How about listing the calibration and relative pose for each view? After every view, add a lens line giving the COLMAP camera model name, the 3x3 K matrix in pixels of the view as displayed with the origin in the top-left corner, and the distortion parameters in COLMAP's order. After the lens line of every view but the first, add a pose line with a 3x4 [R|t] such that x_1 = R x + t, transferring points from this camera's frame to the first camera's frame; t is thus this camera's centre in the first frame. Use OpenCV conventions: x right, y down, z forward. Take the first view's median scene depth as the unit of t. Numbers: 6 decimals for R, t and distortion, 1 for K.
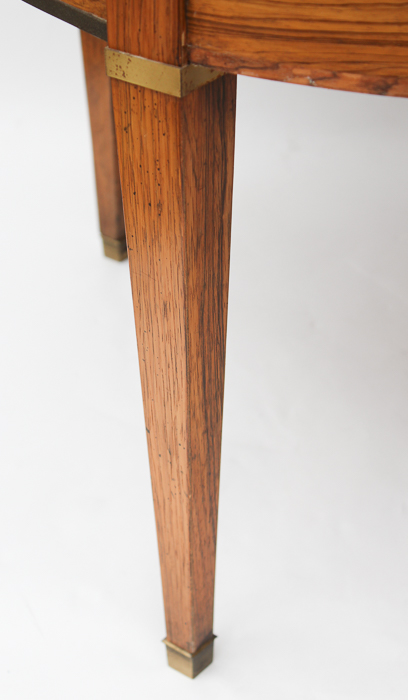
lens RADIAL K [[1501.5, 0, 197.1], [0, 1501.5, 353.1], [0, 0, 1]] dist [0.053164, 0.000000]
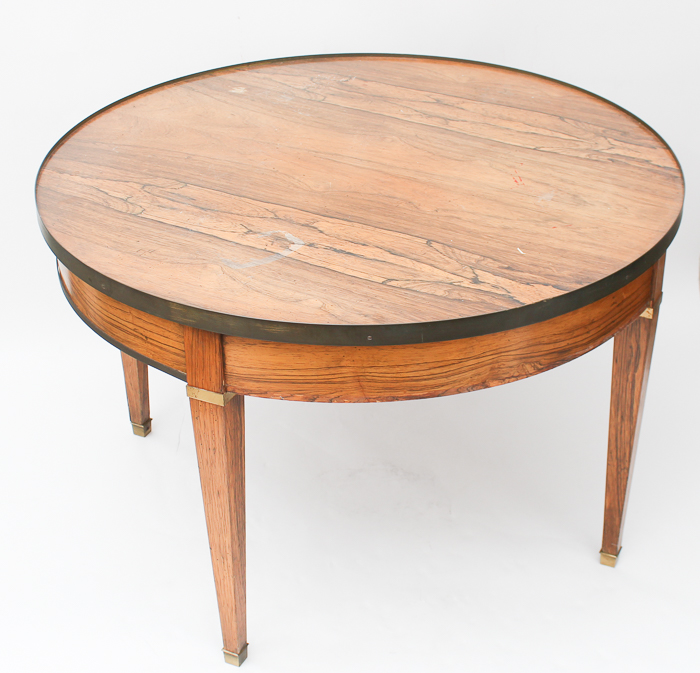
lens RADIAL K [[1388.6, 0, 381.4], [0, 1388.6, 346.3], [0, 0, 1]] dist [-0.118630, 0.000000]
pose [[0.972269, -0.102920, 0.210002, -0.203819], [0.110637, 0.993539, -0.025302, -0.175164], [-0.206041, 0.047834, 0.977374, -1.071188]]
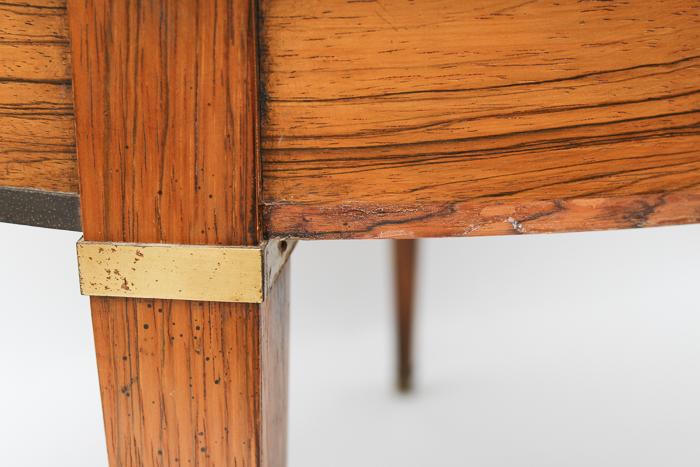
lens RADIAL K [[1111.5, 0, 361.0], [0, 1111.5, 222.7], [0, 0, 1]] dist [-0.011884, 0.000000]
pose [[0.857718, -0.135300, 0.495997, -0.164540], [0.266253, 0.942196, -0.203410, -0.104661], [-0.439805, 0.306529, 0.844163, 0.627674]]
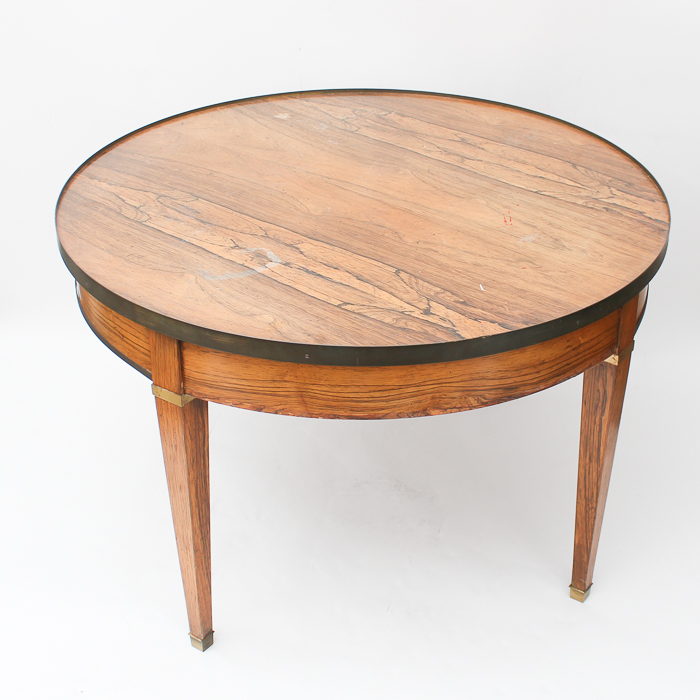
lens RADIAL K [[1285.6, 0, 406.5], [0, 1285.6, 338.6], [0, 0, 1]] dist [-0.152379, 0.000000]
pose [[0.996205, -0.003892, 0.086955, 0.166087], [0.008456, 0.998602, -0.052177, -0.164407], [-0.086630, 0.052714, 0.994845, -1.058912]]
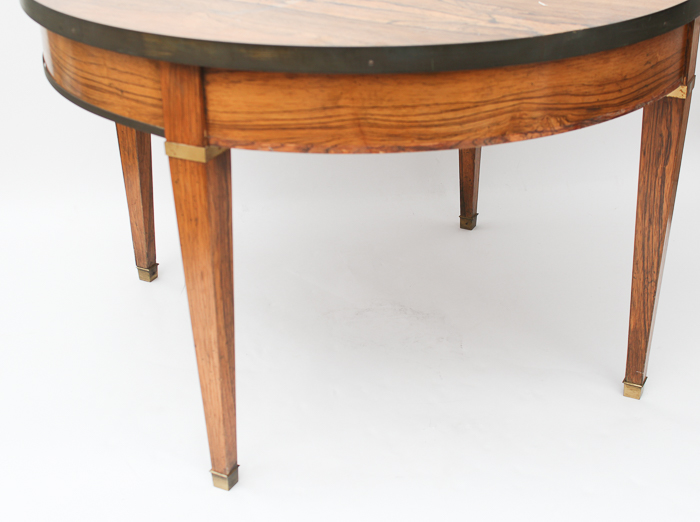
lens RADIAL K [[1105.1, 0, 363.9], [0, 1105.1, 253.0], [0, 0, 1]] dist [-0.050350, 0.000000]
pose [[0.978851, -0.081615, 0.187589, -0.087029], [0.103922, 0.988223, -0.112322, 0.130724], [-0.176213, 0.129441, 0.975804, -0.436510]]
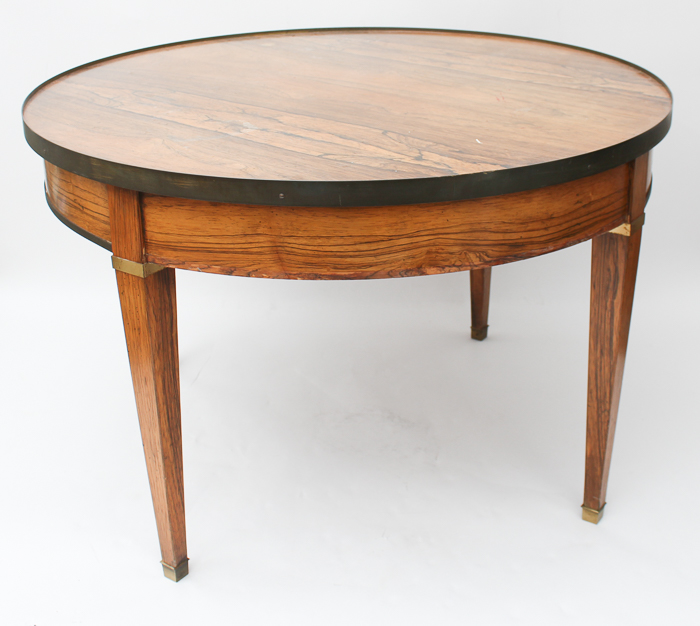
lens RADIAL K [[1040.6, 0, 377.8], [0, 1040.6, 227.1], [0, 0, 1]] dist [-0.144756, 0.000000]
pose [[0.997260, -0.013801, 0.072682, 0.209307], [0.029439, 0.975343, -0.218721, 0.088585], [-0.067871, 0.220261, 0.973077, -0.457569]]
